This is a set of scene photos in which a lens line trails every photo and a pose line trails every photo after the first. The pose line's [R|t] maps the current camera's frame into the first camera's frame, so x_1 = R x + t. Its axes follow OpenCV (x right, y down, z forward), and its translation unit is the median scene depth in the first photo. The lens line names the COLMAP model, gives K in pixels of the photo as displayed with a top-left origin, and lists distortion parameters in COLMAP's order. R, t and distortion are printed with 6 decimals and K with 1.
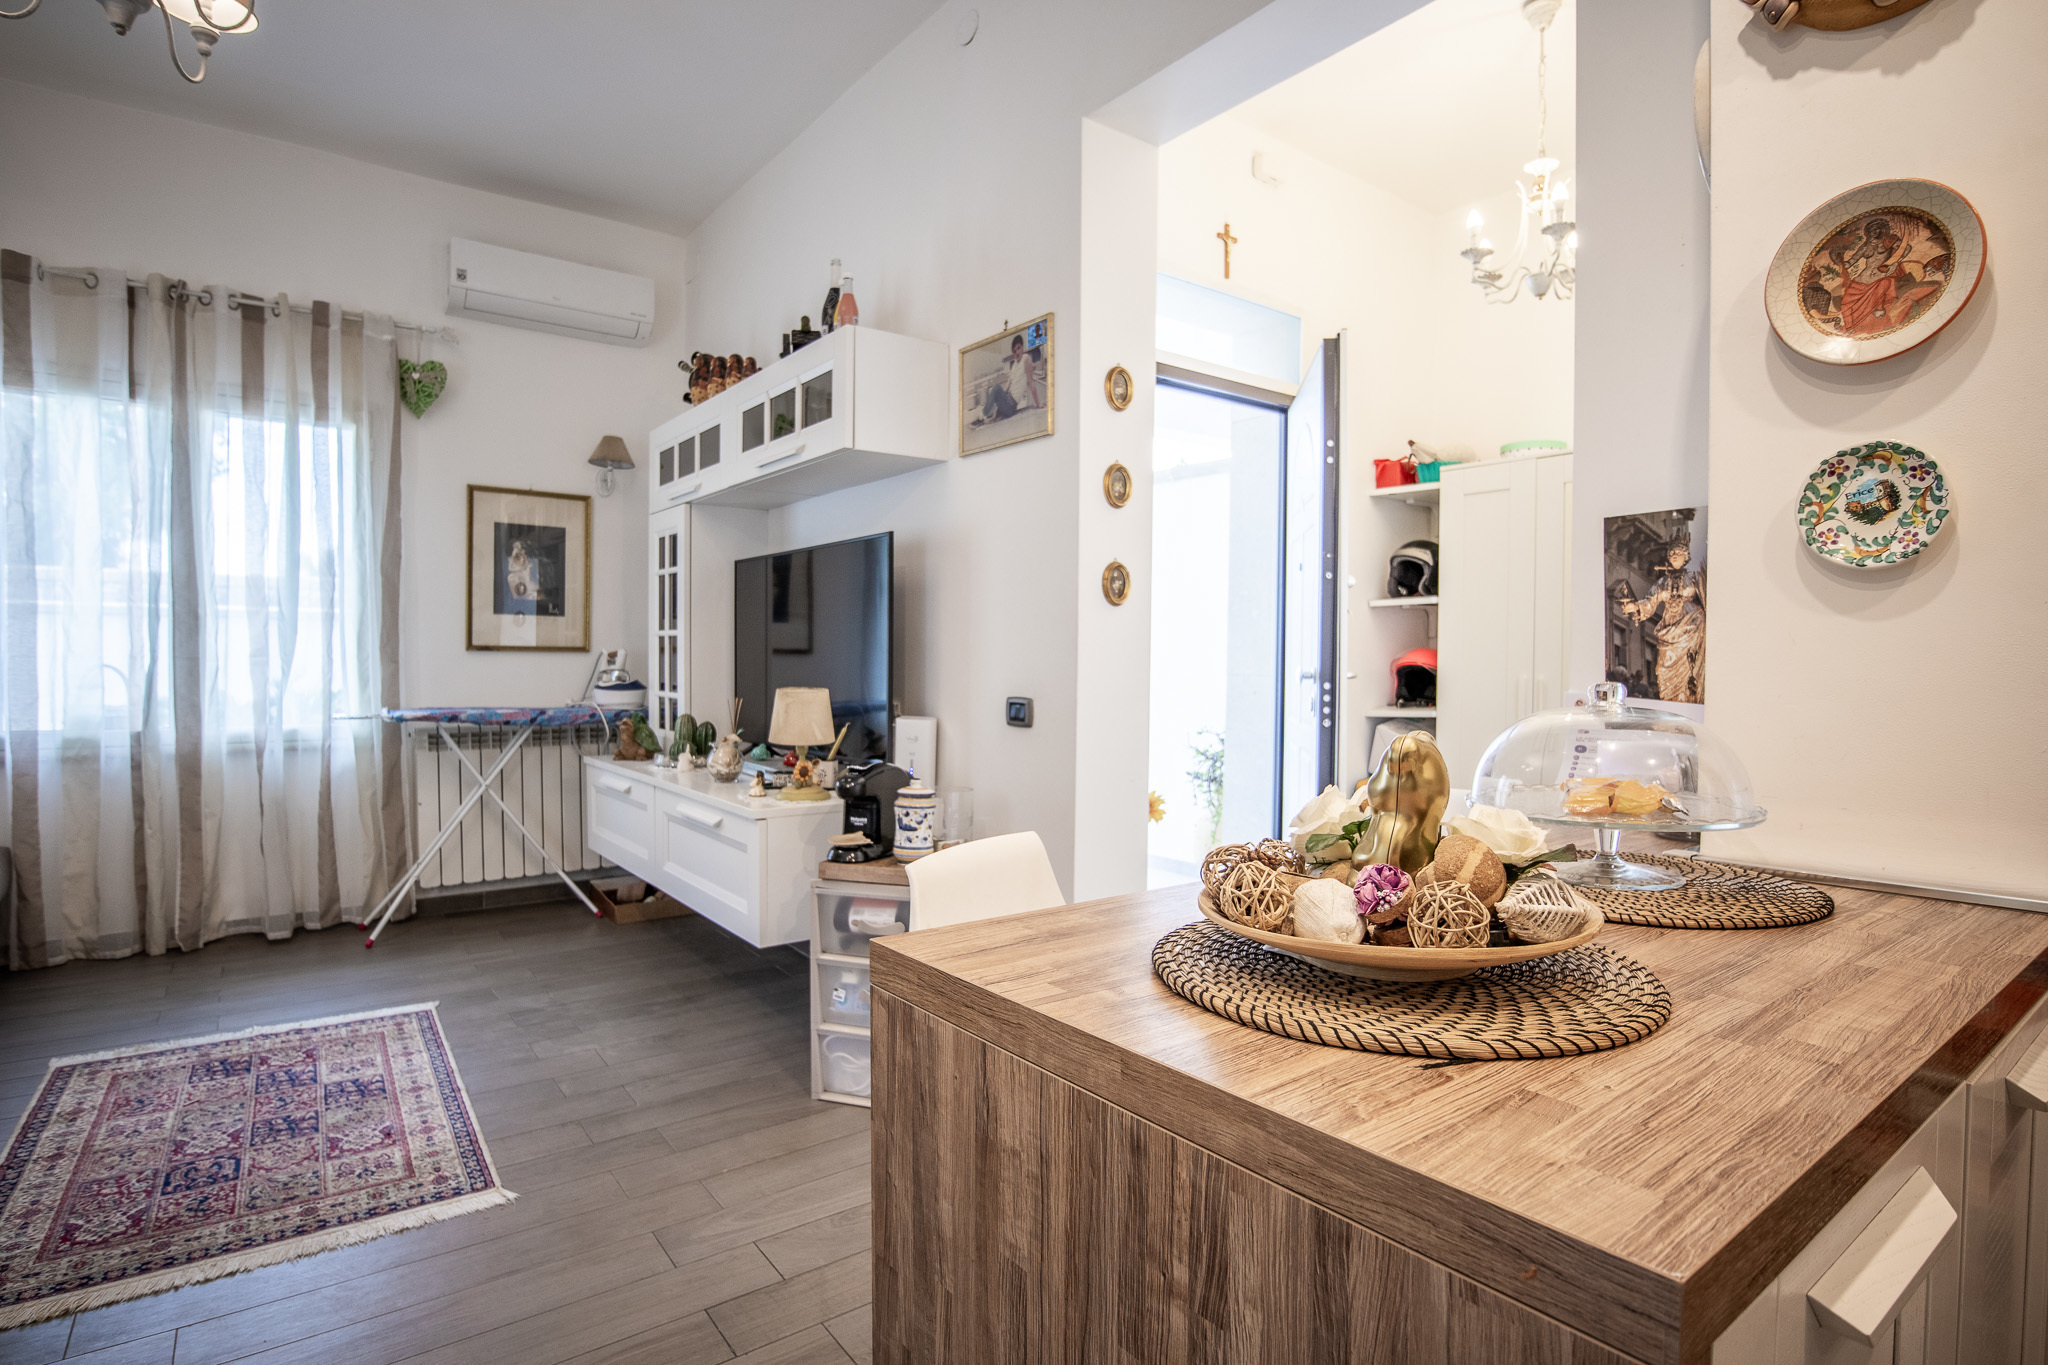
lens RADIAL K [[1037.5, 0, 1018.3], [0, 1037.5, 686.4], [0, 0, 1]] dist [-0.037307, 0.008736]
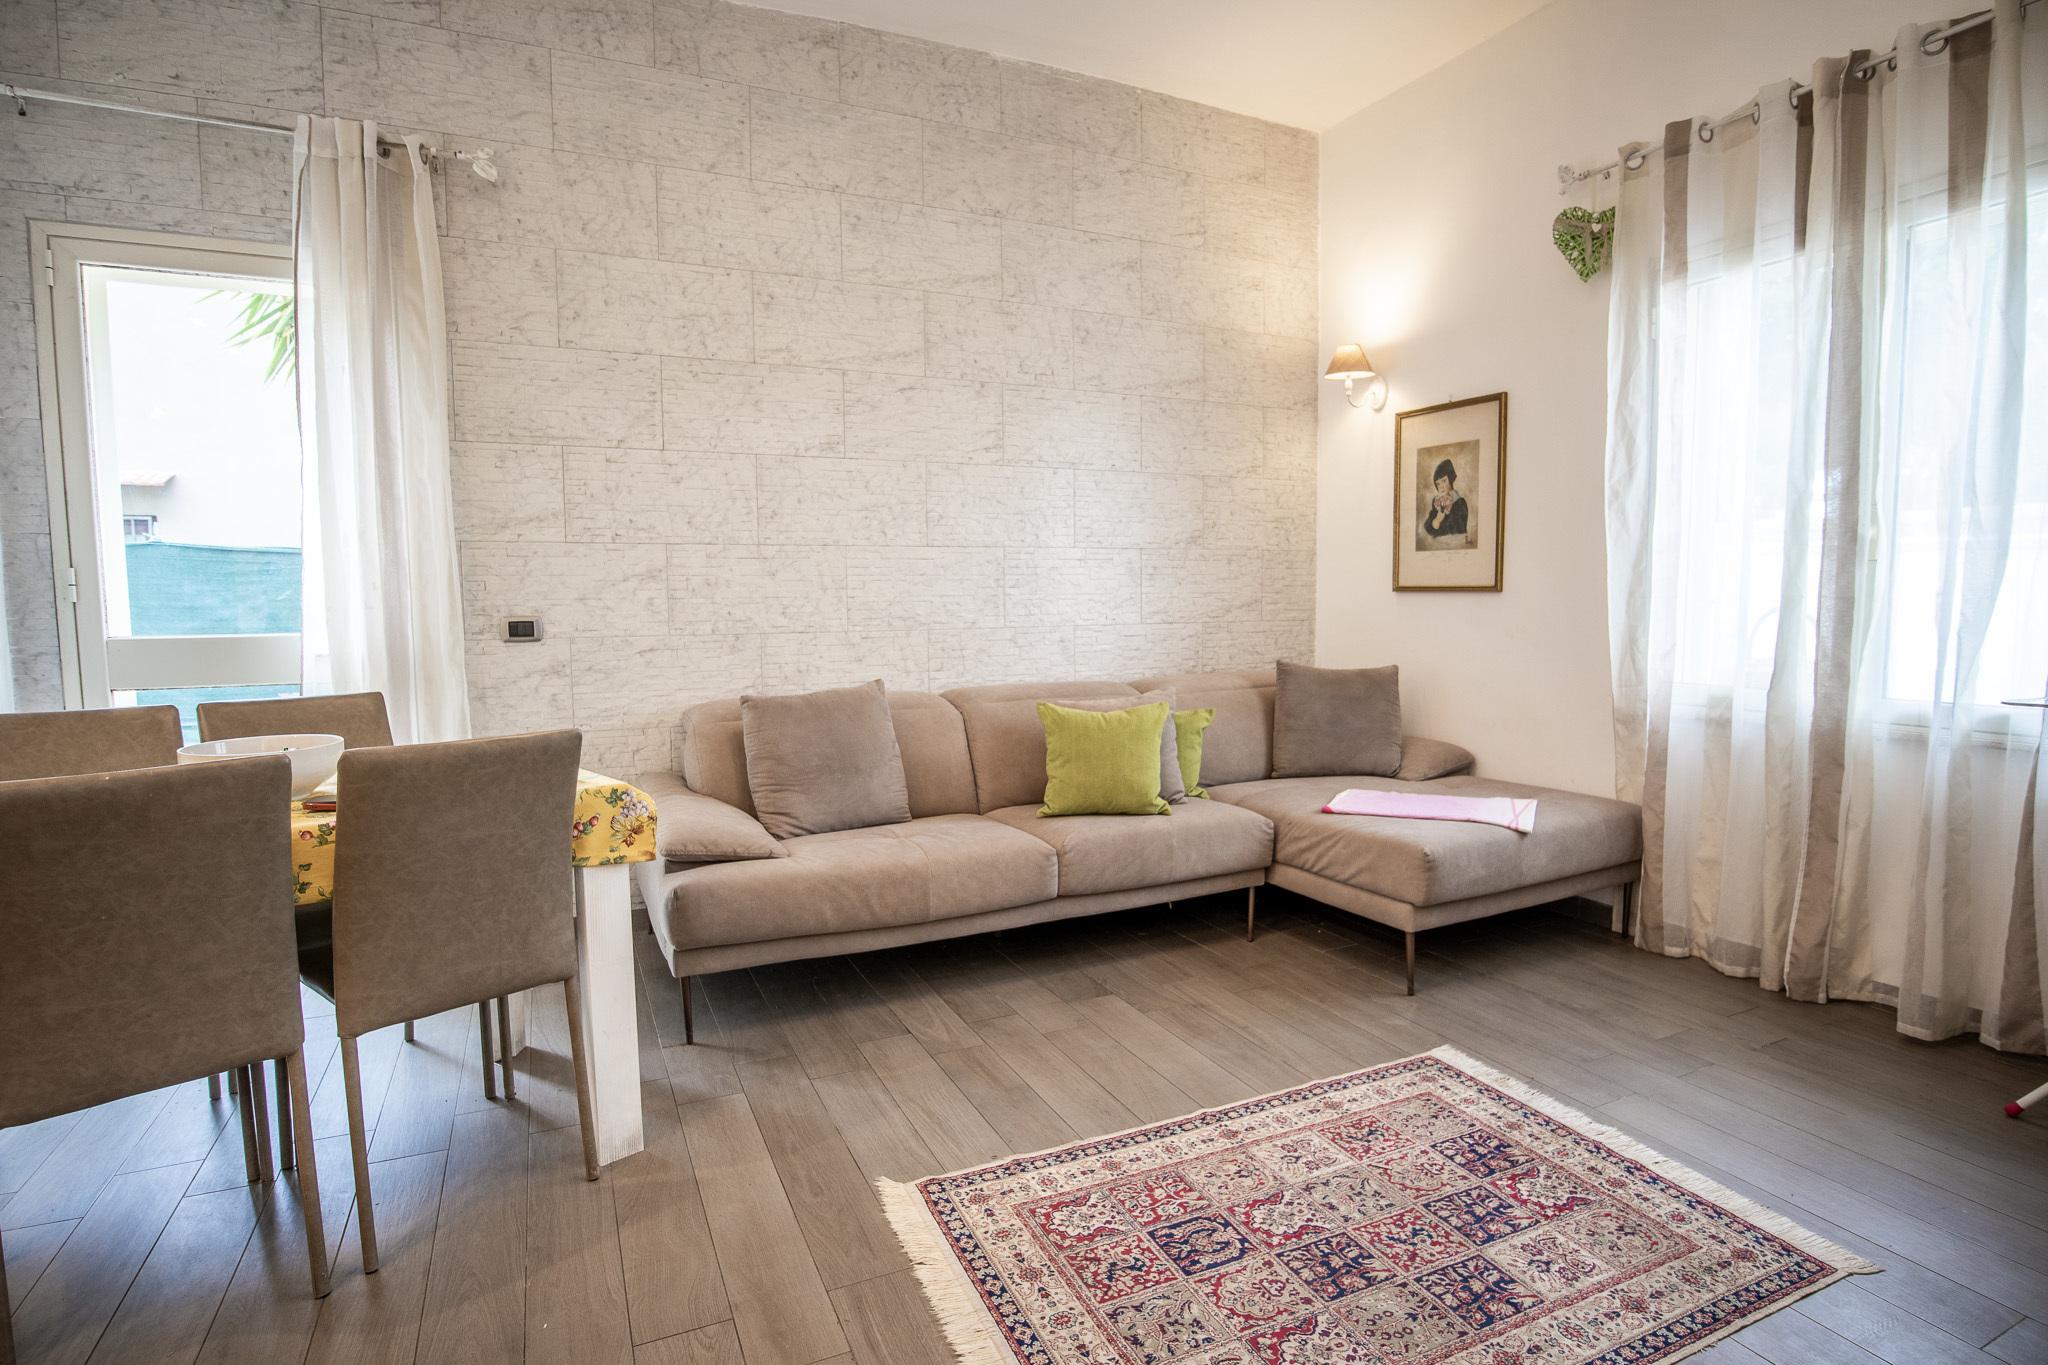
lens RADIAL K [[1037.5, 0, 1024.4], [0, 1037.5, 679.0], [0, 0, 1]] dist [-0.037307, 0.008736]
pose [[-0.195778, 0.070672, -0.978098, -0.010695], [-0.023267, 0.996784, 0.076679, -0.012730], [0.980372, 0.037769, -0.193504, 0.598884]]
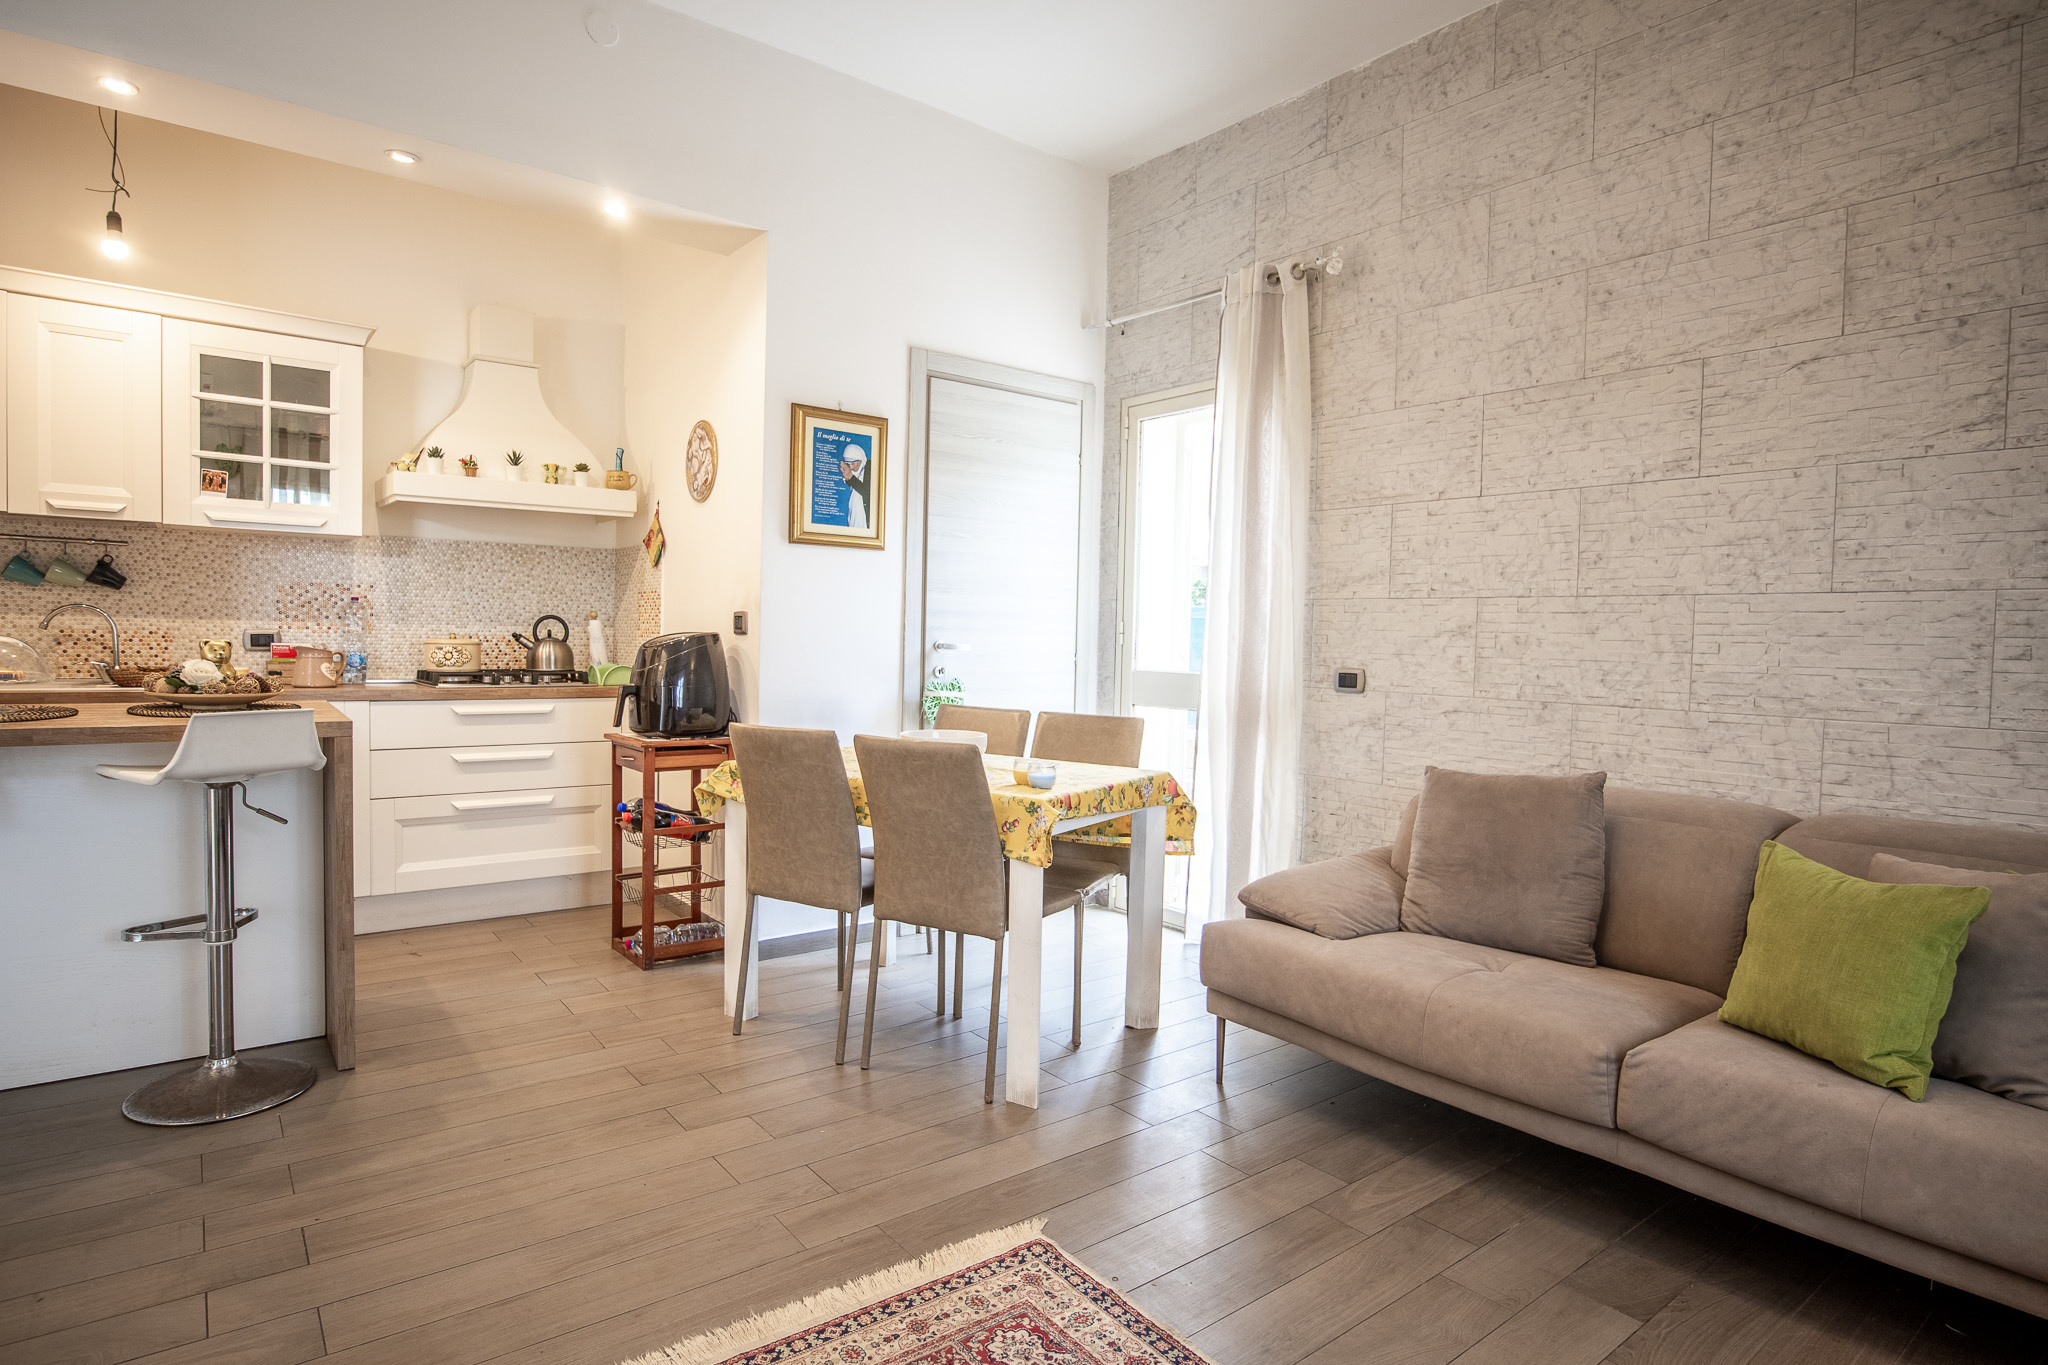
lens RADIAL K [[1087.3, 0, 1028.5], [0, 1087.3, 684.8], [0, 0, 1]] dist [-0.035257, 0.007317]
pose [[-0.998892, -0.032115, -0.034396, -0.467831], [-0.034507, 0.996854, 0.071355, -0.034616], [0.031996, 0.072463, -0.996858, 0.985139]]
